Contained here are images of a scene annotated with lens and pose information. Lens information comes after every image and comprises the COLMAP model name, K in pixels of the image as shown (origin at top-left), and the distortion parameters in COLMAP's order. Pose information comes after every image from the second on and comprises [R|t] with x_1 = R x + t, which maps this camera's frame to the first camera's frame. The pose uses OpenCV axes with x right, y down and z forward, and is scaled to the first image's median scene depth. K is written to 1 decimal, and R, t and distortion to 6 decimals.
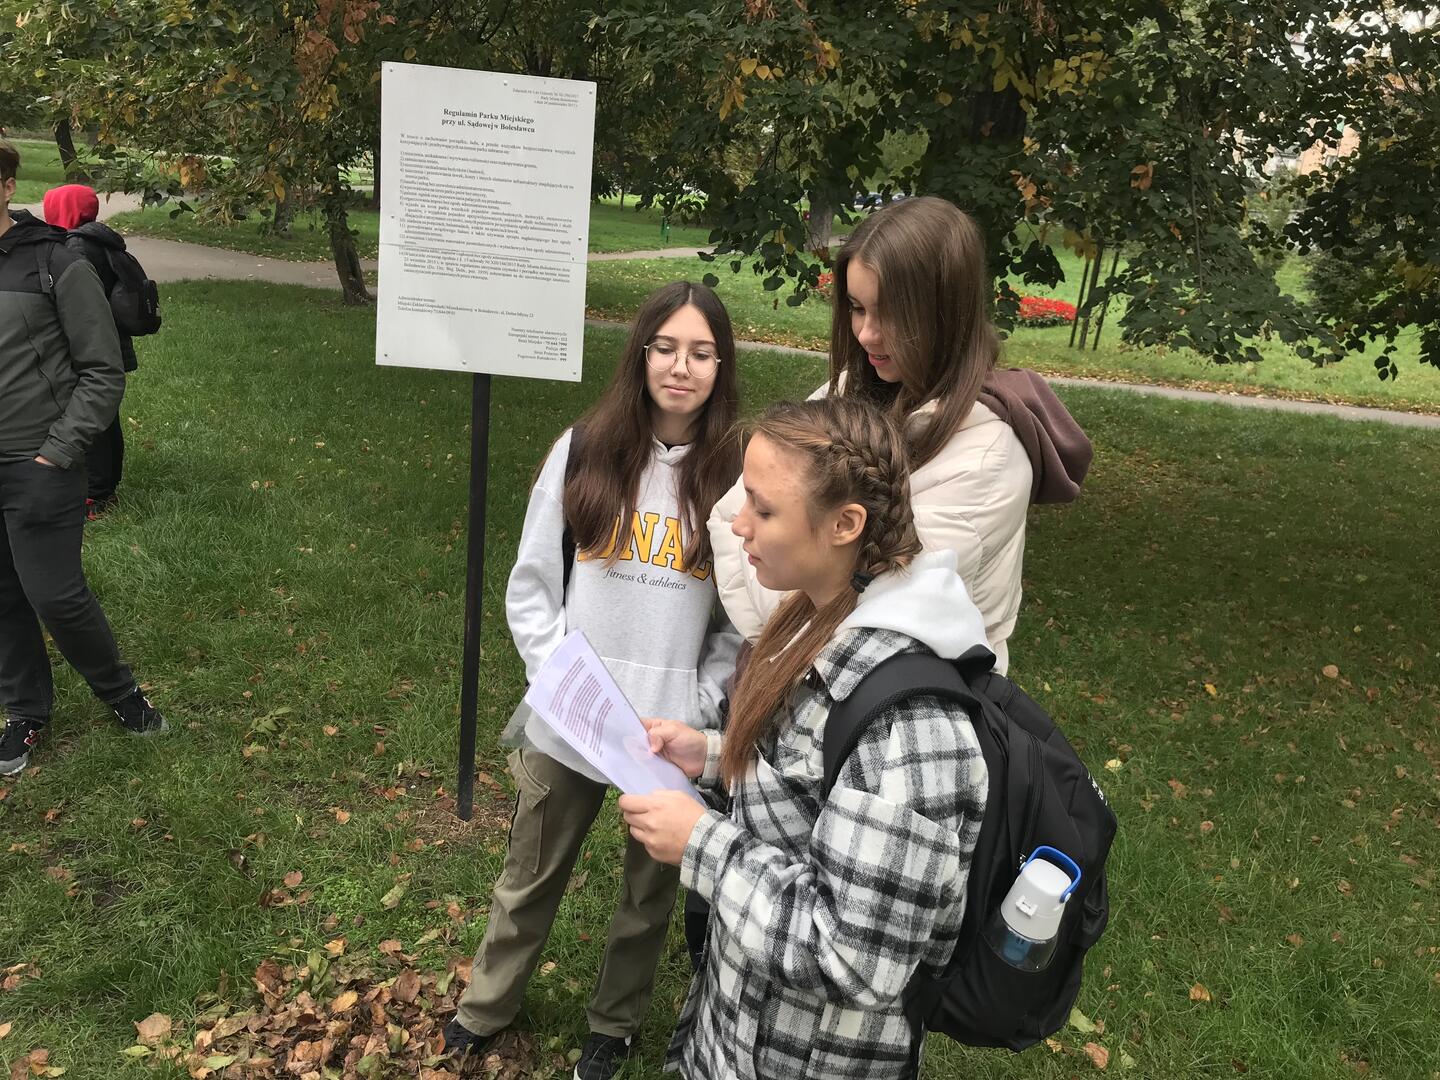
lens RADIAL K [[1182.1, 0, 720.9], [0, 1182.1, 538.9], [0, 0, 1]] dist [-0.012960, -0.003690]
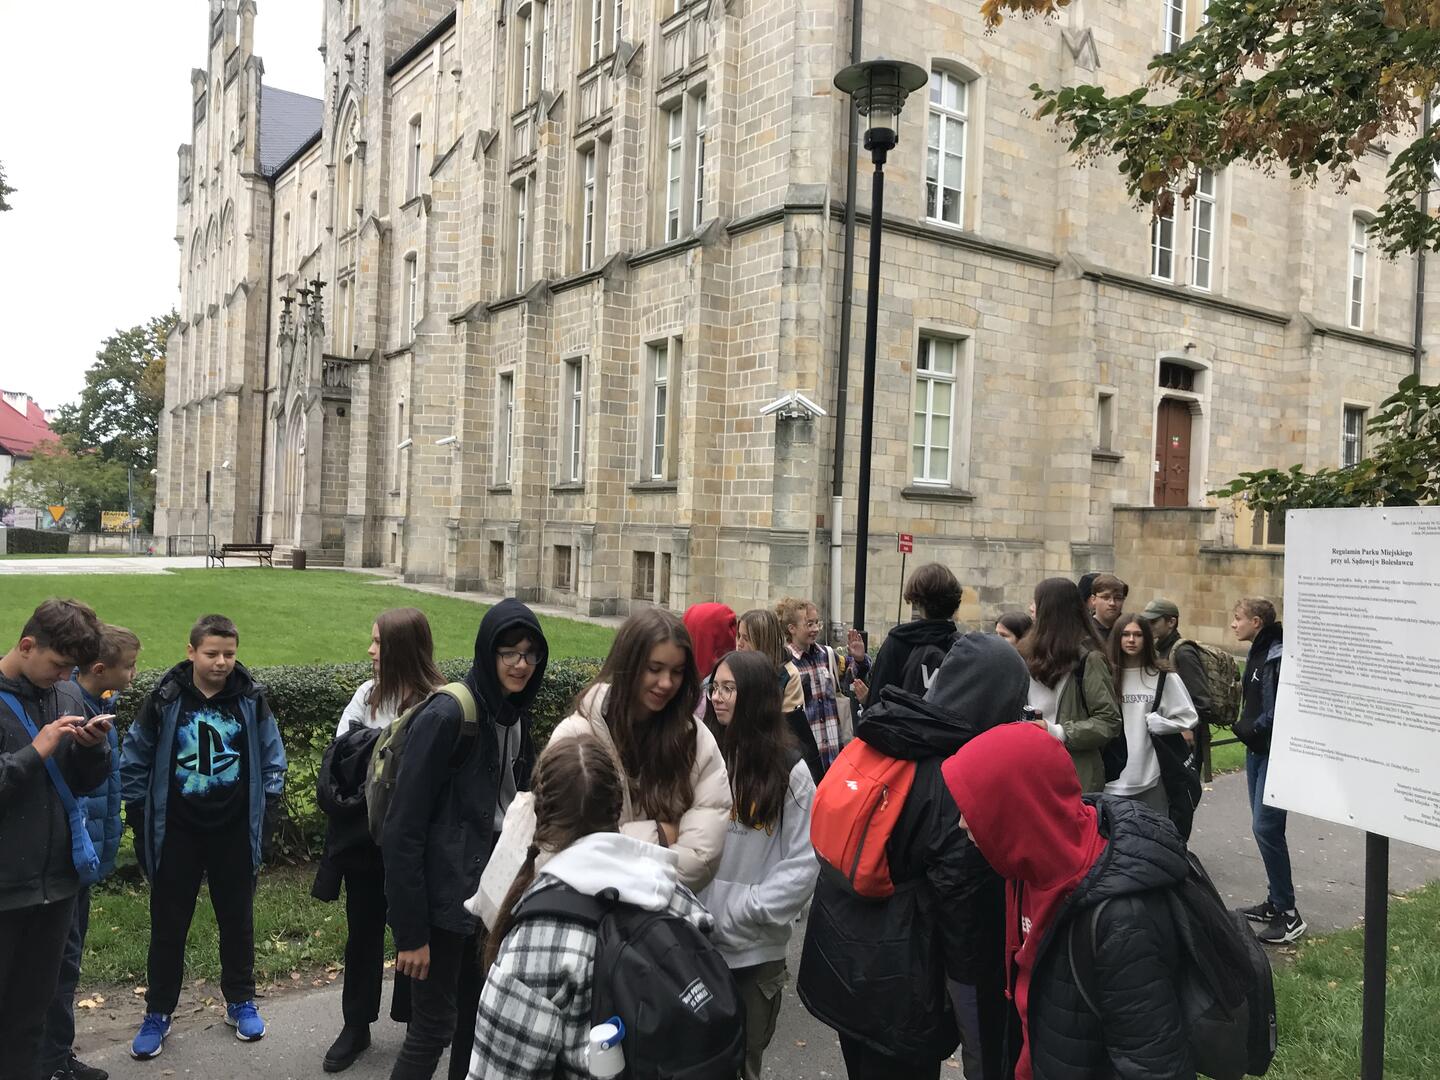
lens RADIAL K [[1182.1, 0, 720.3], [0, 1182.1, 540.9], [0, 0, 1]] dist [-0.012960, -0.003690]
pose [[0.334439, -0.083250, -0.938733, 0.495645], [-0.296969, 0.936034, -0.188811, -0.037079], [0.894405, 0.341921, 0.288323, 0.261608]]
